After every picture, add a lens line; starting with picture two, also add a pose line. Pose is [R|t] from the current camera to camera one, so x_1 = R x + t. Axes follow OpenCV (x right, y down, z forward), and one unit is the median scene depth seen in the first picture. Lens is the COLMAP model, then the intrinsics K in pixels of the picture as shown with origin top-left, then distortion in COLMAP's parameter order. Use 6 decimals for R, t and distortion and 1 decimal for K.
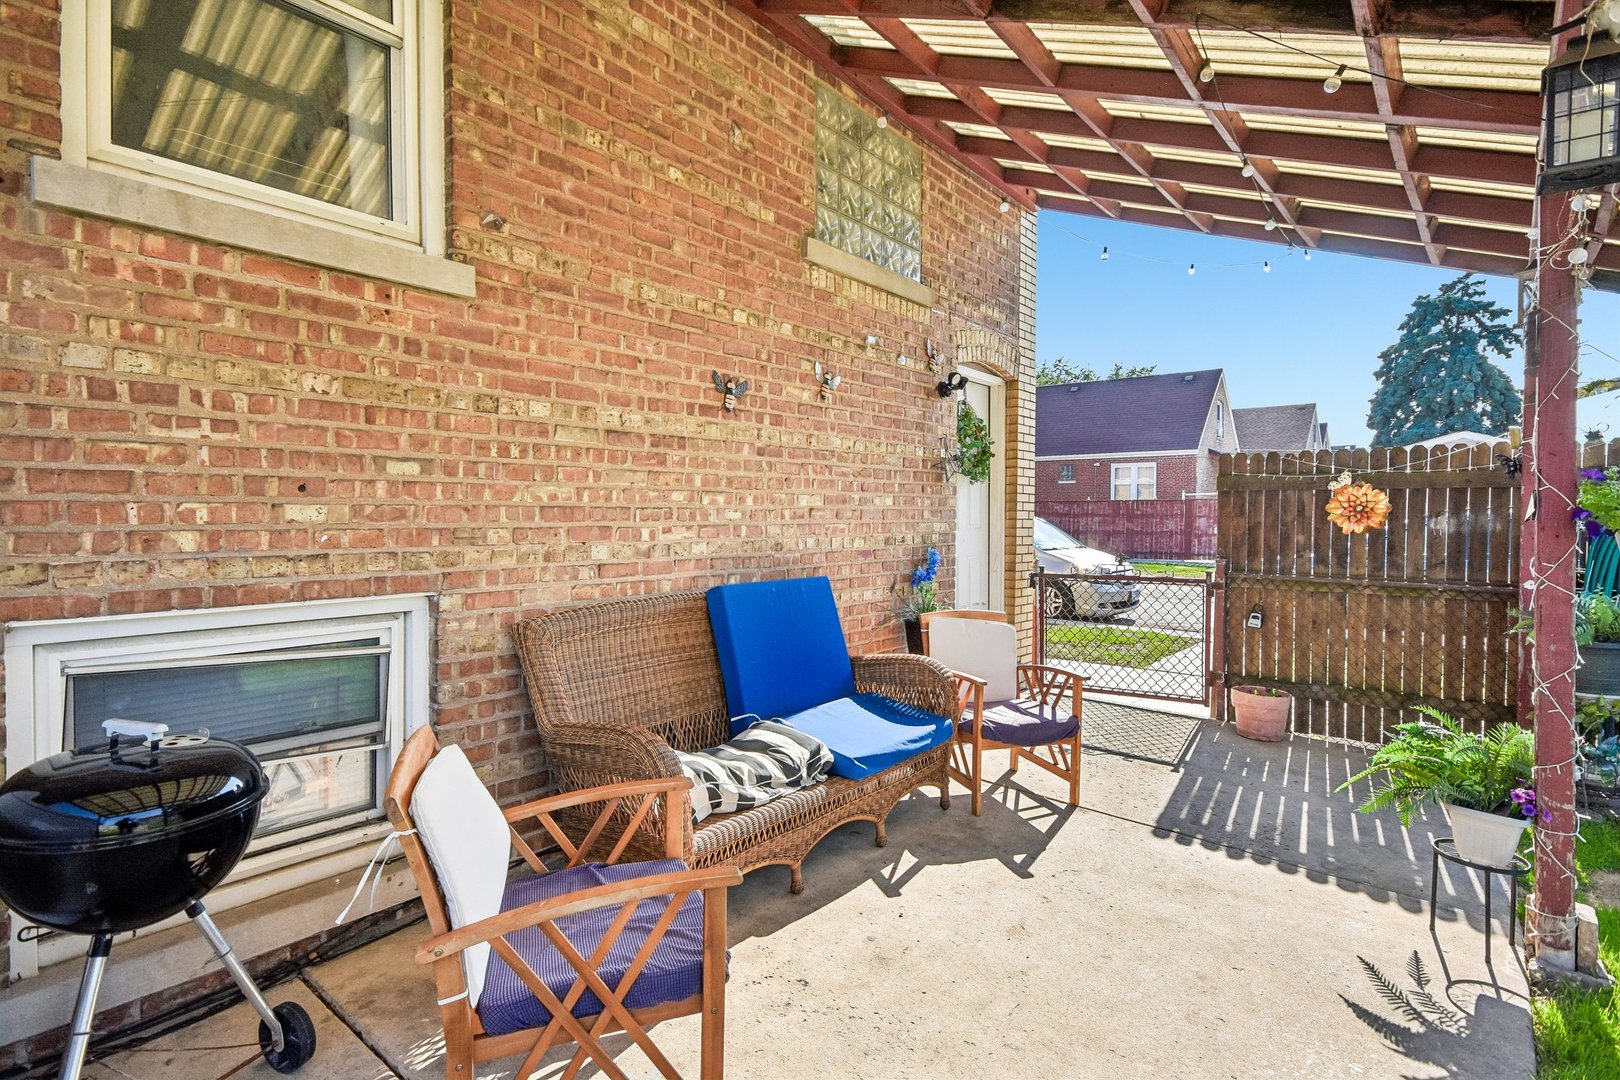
lens RADIAL K [[776.0, 0, 813.3], [0, 776.0, 529.2], [0, 0, 1]] dist [0.009629, 0.000056]
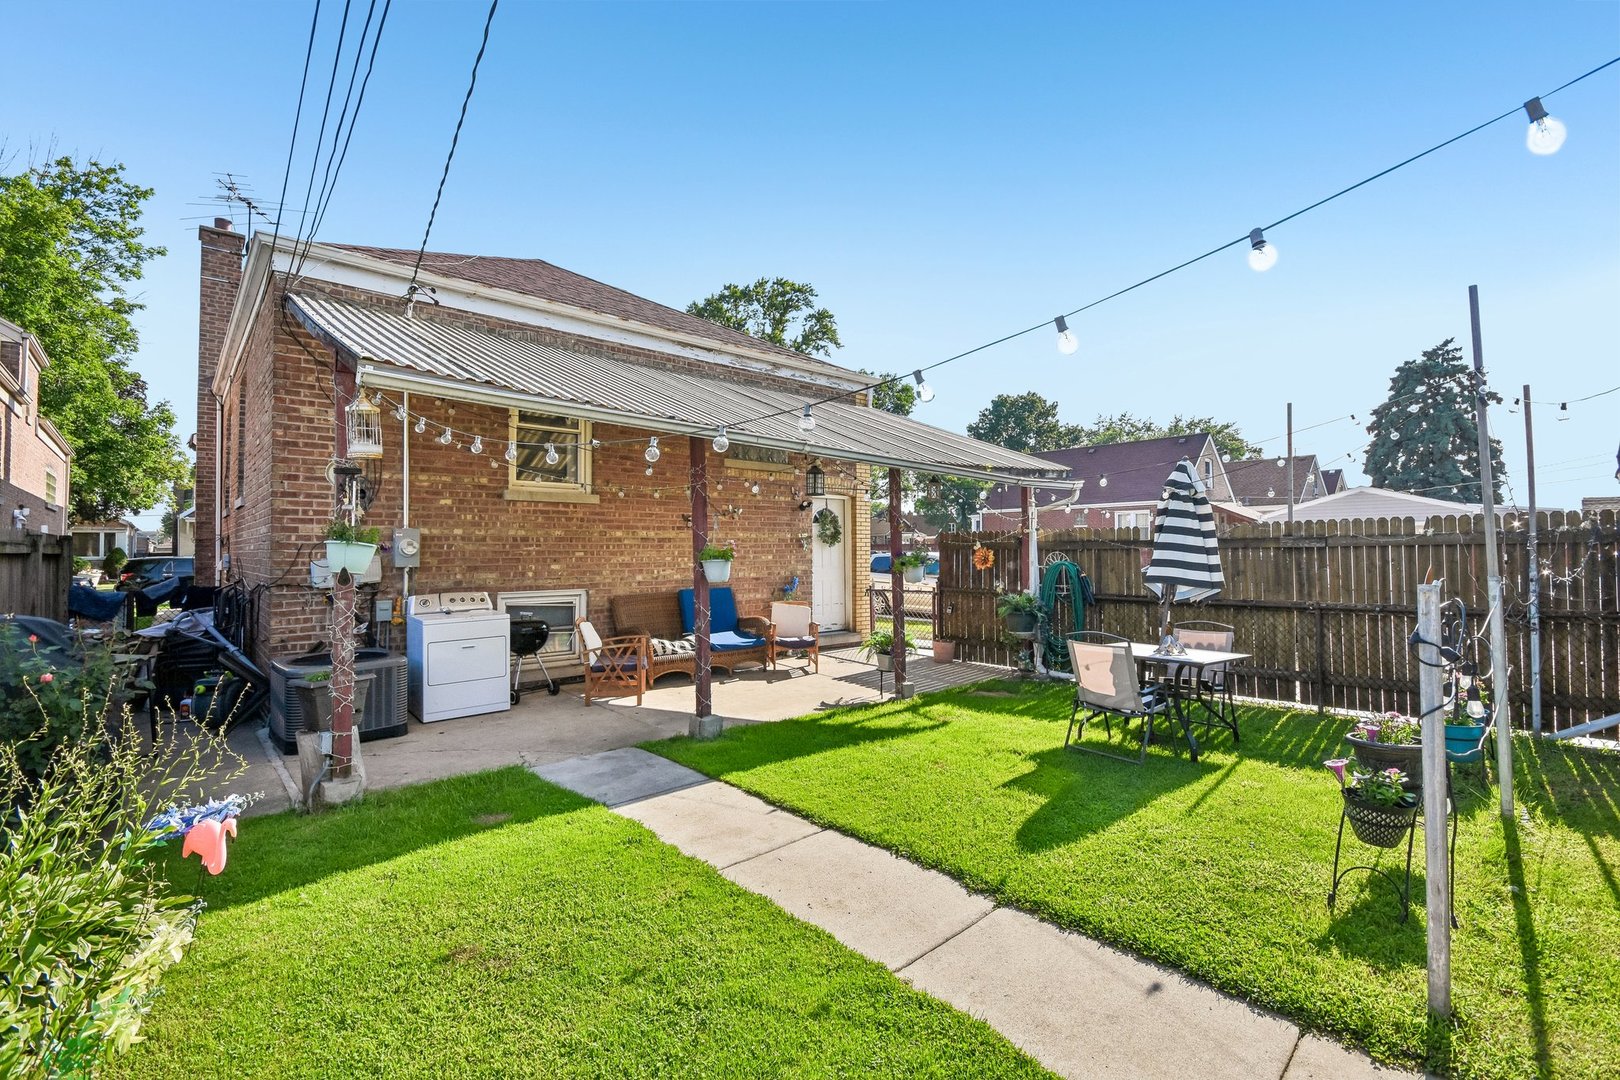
lens RADIAL K [[619.2, 0, 807.1], [0, 619.2, 539.2], [0, 0, 1]] dist [-0.001782, -0.000010]
pose [[0.990577, -0.012296, -0.136403, 0.765293], [0.006587, 0.999086, -0.042231, -0.015596], [0.136798, 0.040935, 0.989753, -1.428581]]
